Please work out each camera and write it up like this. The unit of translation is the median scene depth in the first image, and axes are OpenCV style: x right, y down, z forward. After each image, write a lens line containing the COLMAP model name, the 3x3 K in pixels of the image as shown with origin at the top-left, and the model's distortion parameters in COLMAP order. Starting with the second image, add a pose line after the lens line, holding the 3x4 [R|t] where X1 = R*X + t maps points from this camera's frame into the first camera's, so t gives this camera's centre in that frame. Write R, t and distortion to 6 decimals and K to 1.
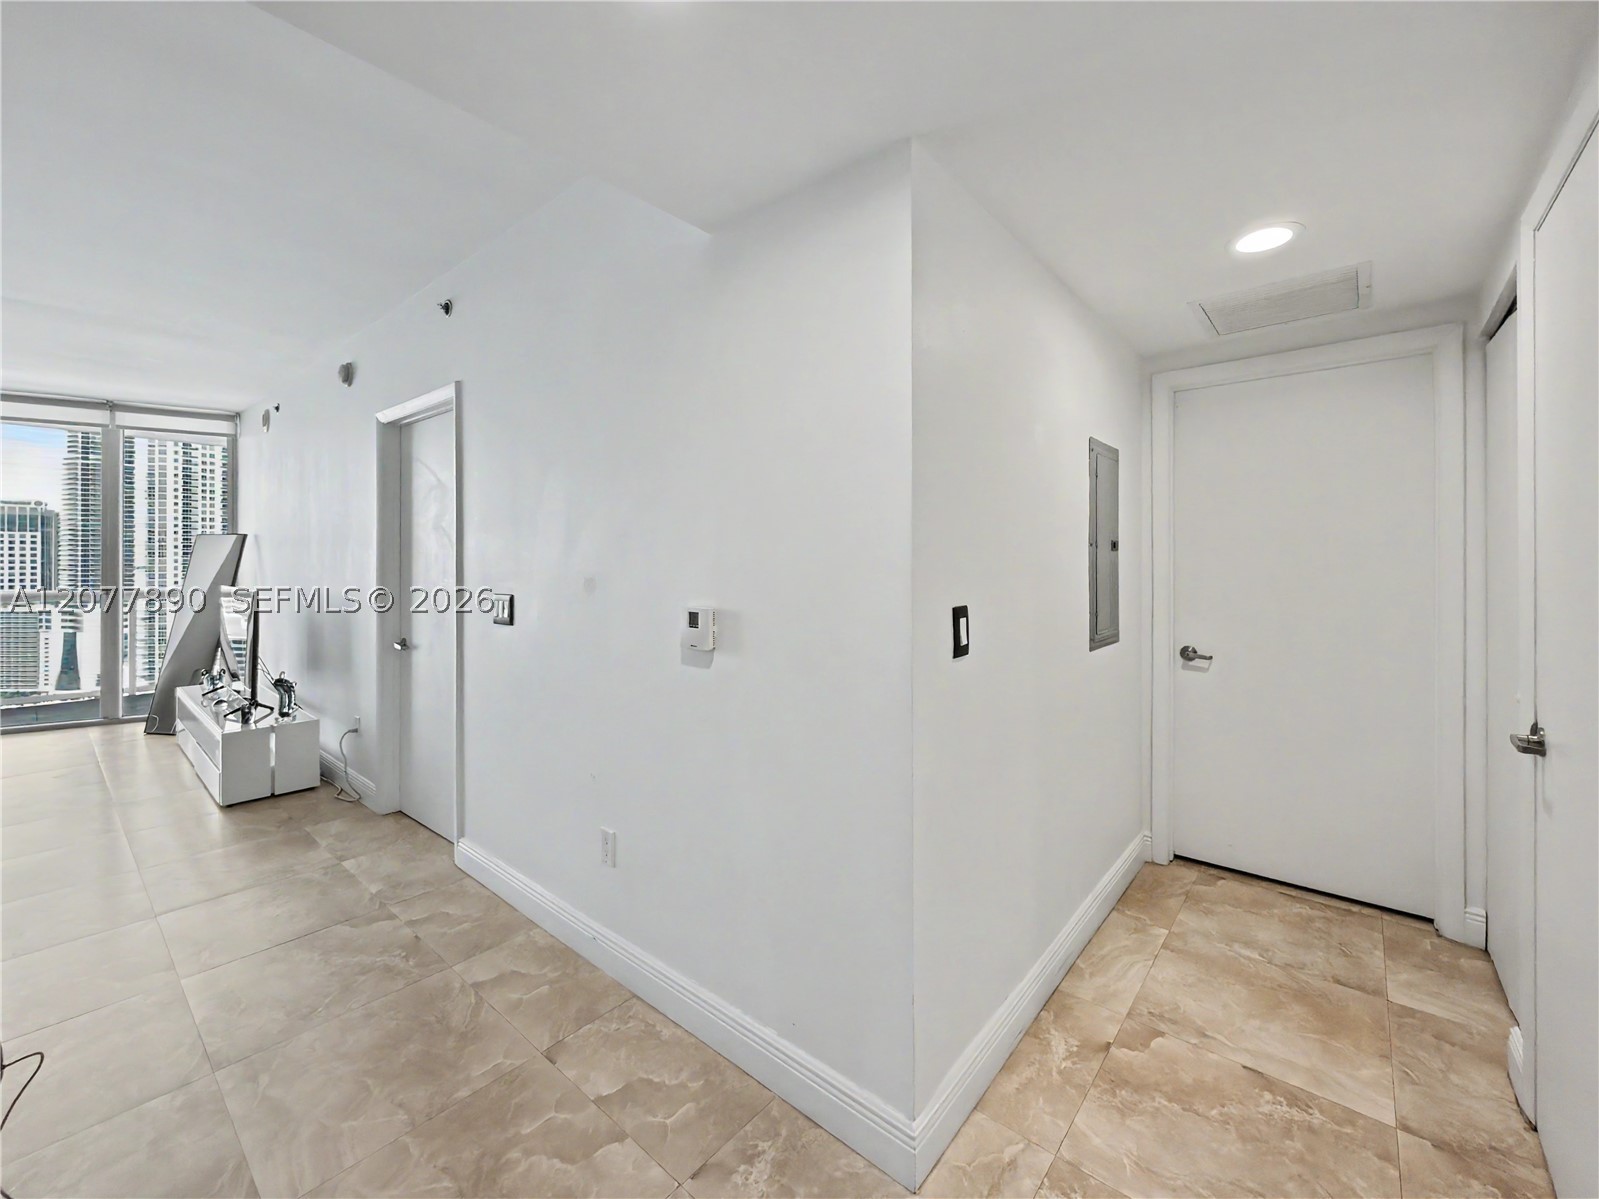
lens RADIAL K [[661.8, 0, 798.6], [0, 661.8, 571.3], [0, 0, 1]] dist [-0.000517, 0.000080]
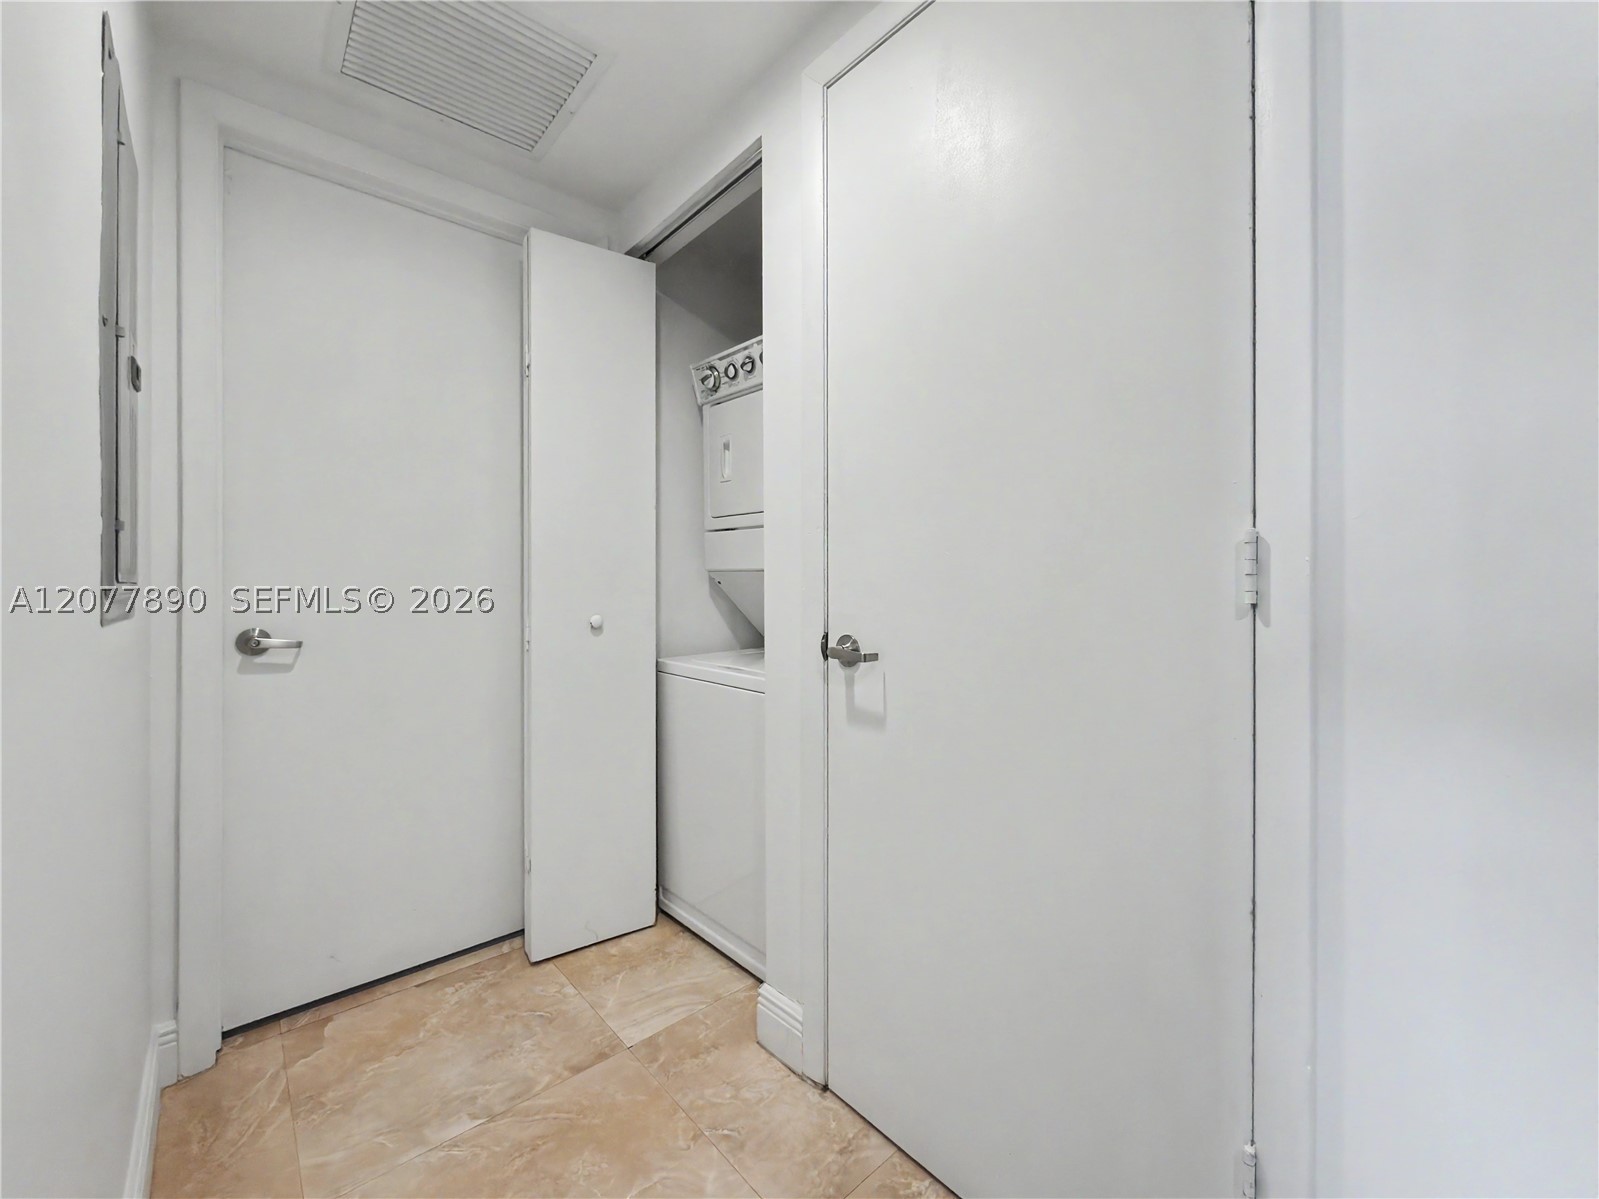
lens RADIAL K [[661.8, 0, 798.6], [0, 661.8, 571.3], [0, 0, 1]] dist [-0.000517, 0.000080]
pose [[0.158571, 0.010397, 0.987293, 0.137106], [0.032002, 0.999365, -0.015664, 0.098351], [-0.986829, 0.034079, 0.158137, 0.522711]]
